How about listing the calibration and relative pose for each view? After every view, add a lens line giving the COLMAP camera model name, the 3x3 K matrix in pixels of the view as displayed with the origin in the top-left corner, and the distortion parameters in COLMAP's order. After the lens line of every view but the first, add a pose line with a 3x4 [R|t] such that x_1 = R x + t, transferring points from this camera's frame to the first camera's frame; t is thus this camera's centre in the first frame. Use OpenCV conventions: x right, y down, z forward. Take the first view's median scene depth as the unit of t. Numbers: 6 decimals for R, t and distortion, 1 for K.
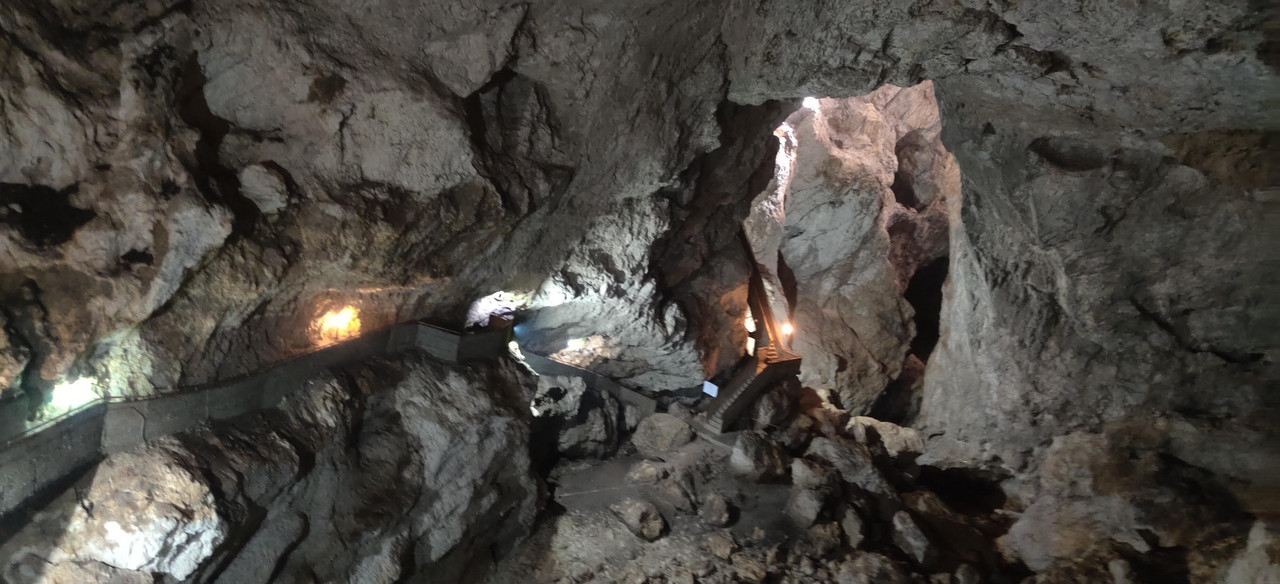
lens RADIAL K [[956.7, 0, 632.8], [0, 956.7, 286.9], [0, 0, 1]] dist [0.049500, -0.018837]
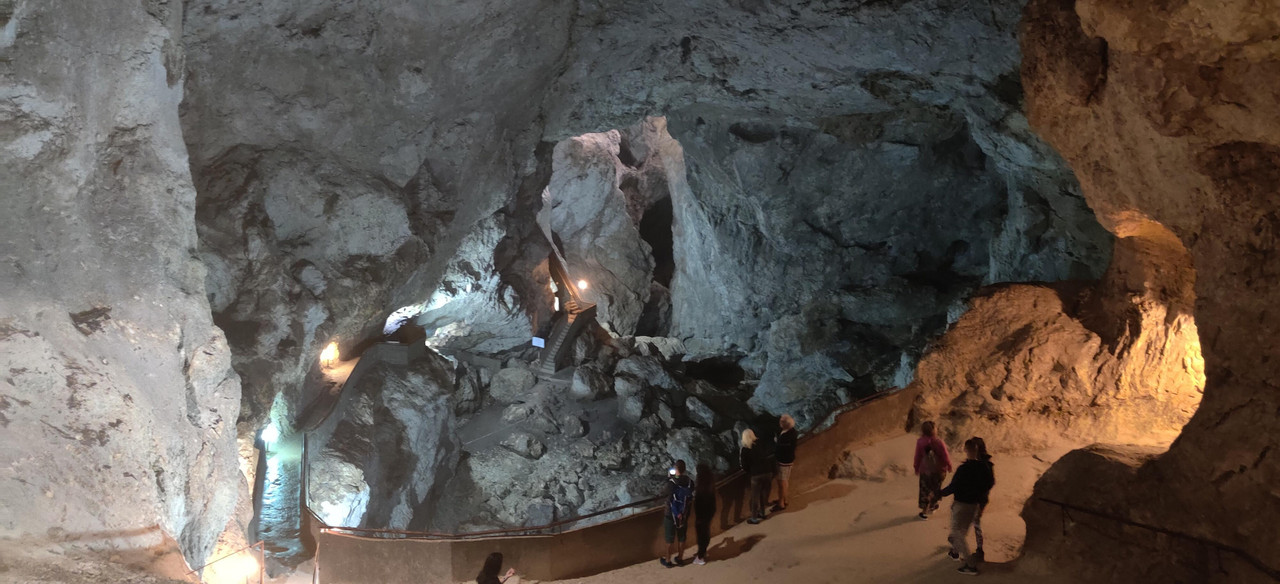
lens RADIAL K [[956.7, 0, 614.5], [0, 956.7, 277.4], [0, 0, 1]] dist [0.049500, -0.018837]
pose [[0.935428, -0.194554, 0.295166, -0.226352], [0.176690, 0.980475, 0.086307, -0.089269], [-0.306194, -0.028582, 0.951540, -0.334993]]
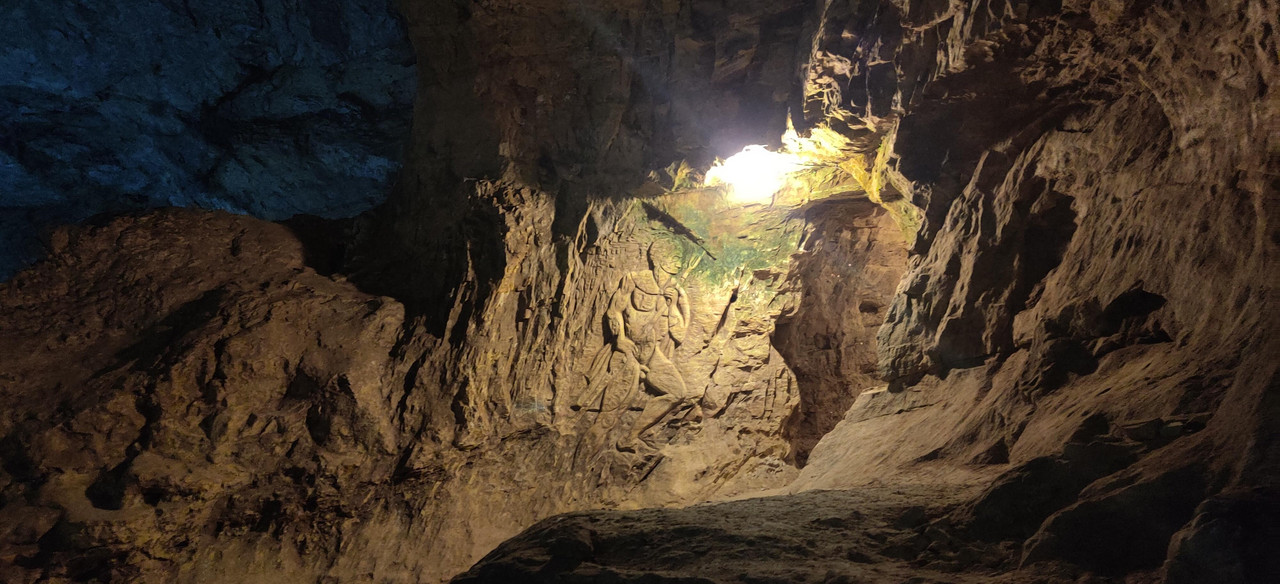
lens RADIAL K [[956.7, 0, 651.6], [0, 956.7, 308.5], [0, 0, 1]] dist [0.049500, -0.018837]
pose [[0.441398, -0.124368, 0.888651, -0.045374], [0.160530, 0.985316, 0.058160, 0.001770], [-0.882835, 0.116983, 0.454881, -0.123242]]
